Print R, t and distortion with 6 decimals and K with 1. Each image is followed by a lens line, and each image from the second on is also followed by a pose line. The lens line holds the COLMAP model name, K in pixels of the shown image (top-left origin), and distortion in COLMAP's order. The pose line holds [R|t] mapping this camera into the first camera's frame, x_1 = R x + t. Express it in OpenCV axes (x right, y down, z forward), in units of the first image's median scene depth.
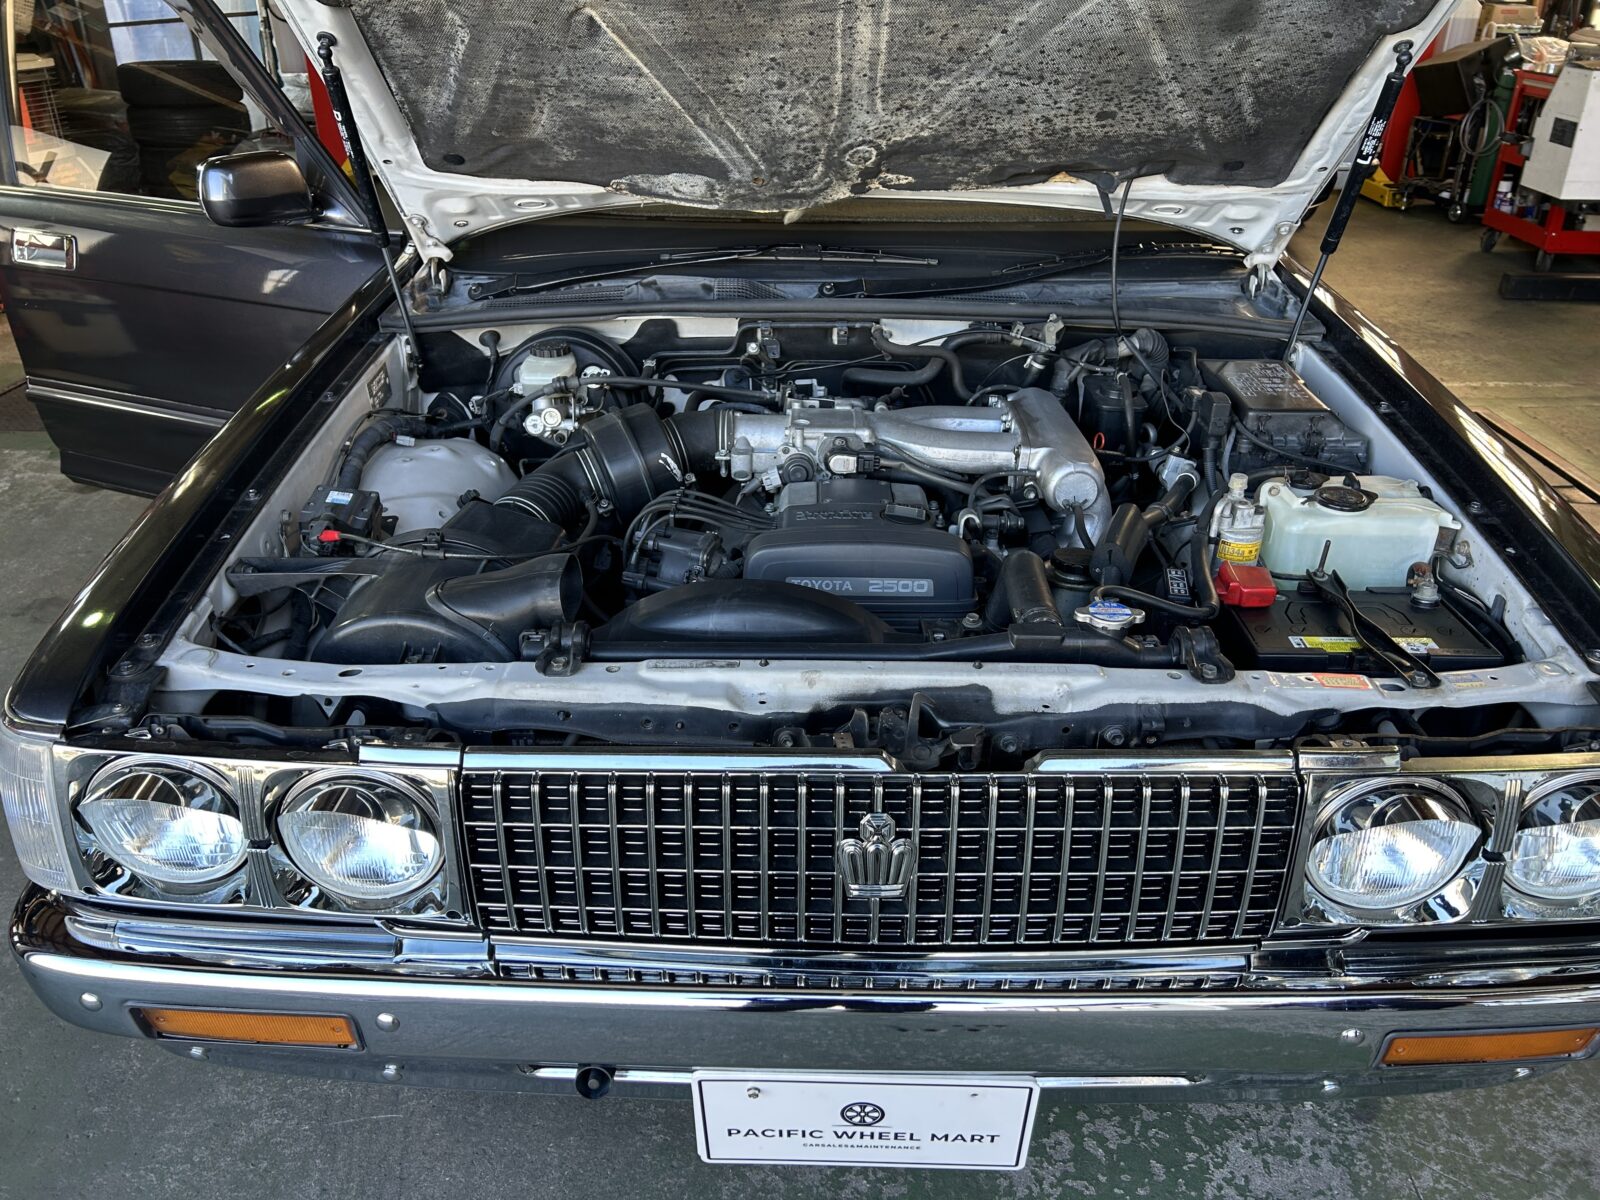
lens RADIAL K [[1211.4, 0, 805.6], [0, 1211.4, 595.8], [0, 0, 1]] dist [0.055695, -0.065724]
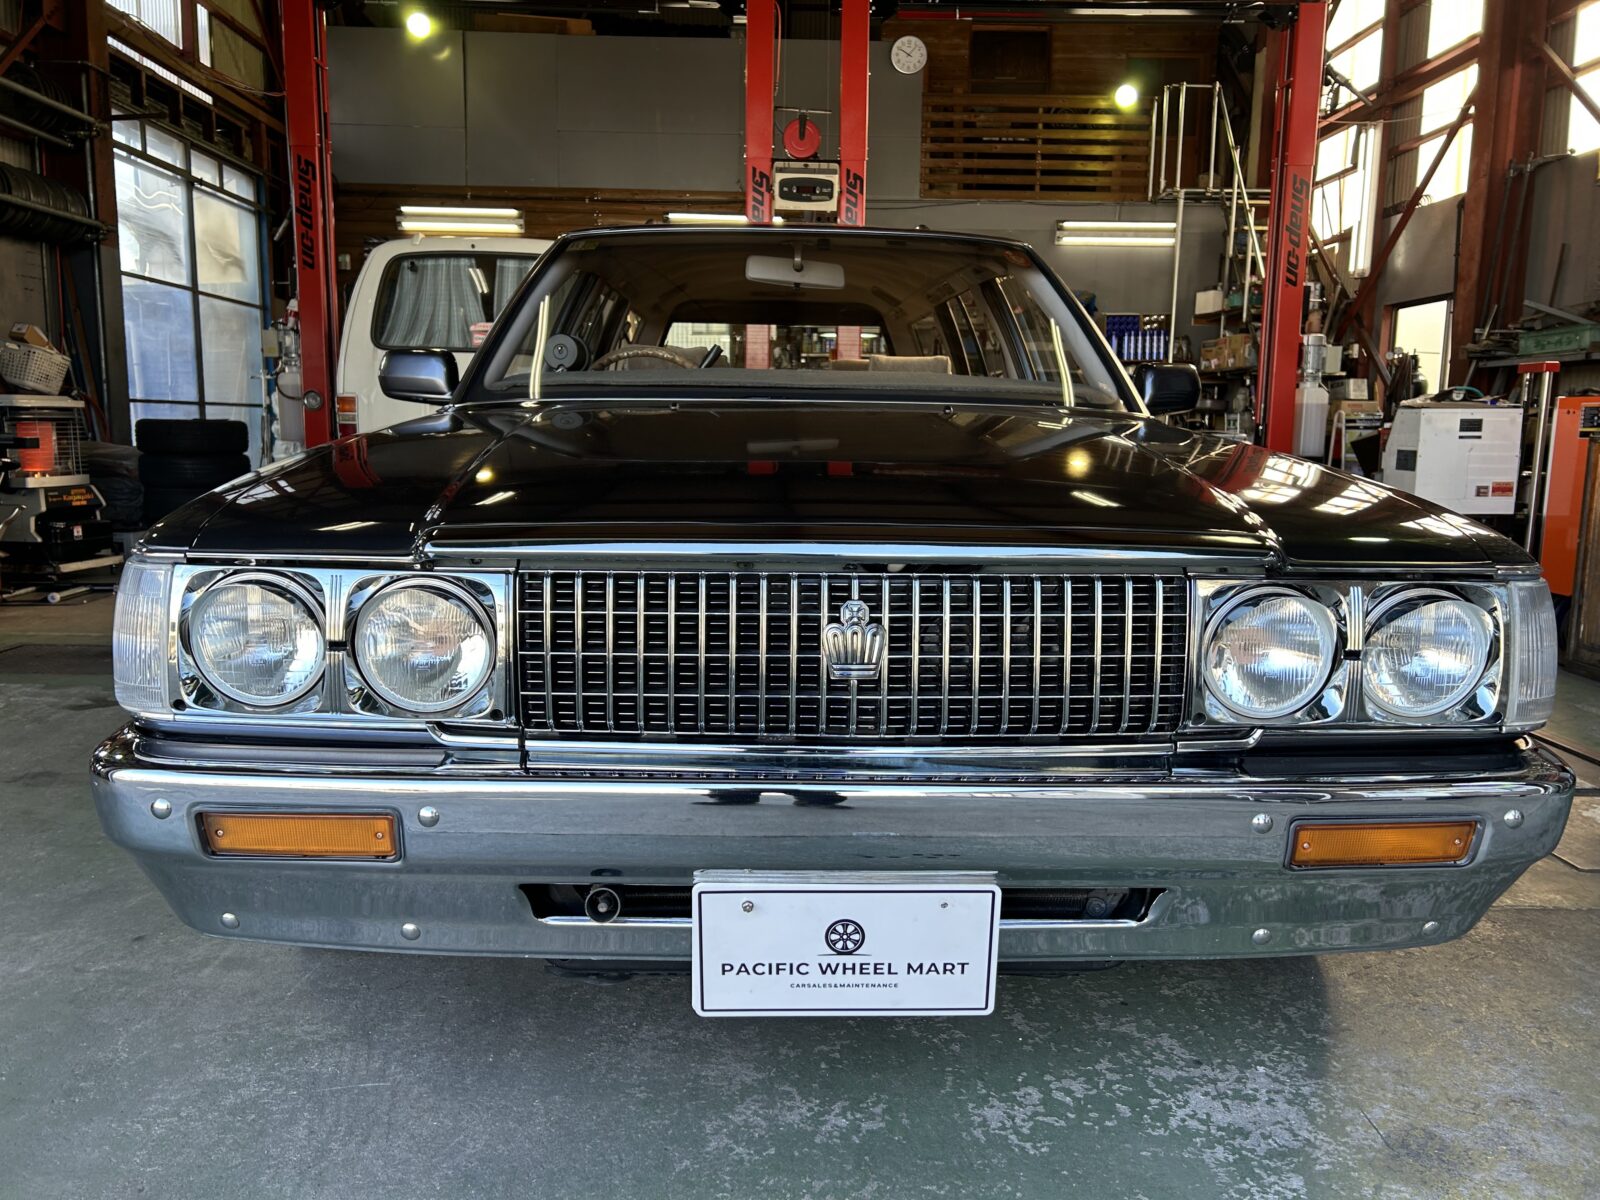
lens RADIAL K [[1211.4, 0, 798.3], [0, 1211.4, 599.7], [0, 0, 1]] dist [0.055695, -0.065724]
pose [[0.999047, 0.002027, 0.043596, -0.035877], [0.012245, 0.945783, -0.324569, 0.397079], [-0.041890, 0.324793, 0.944857, -0.115298]]
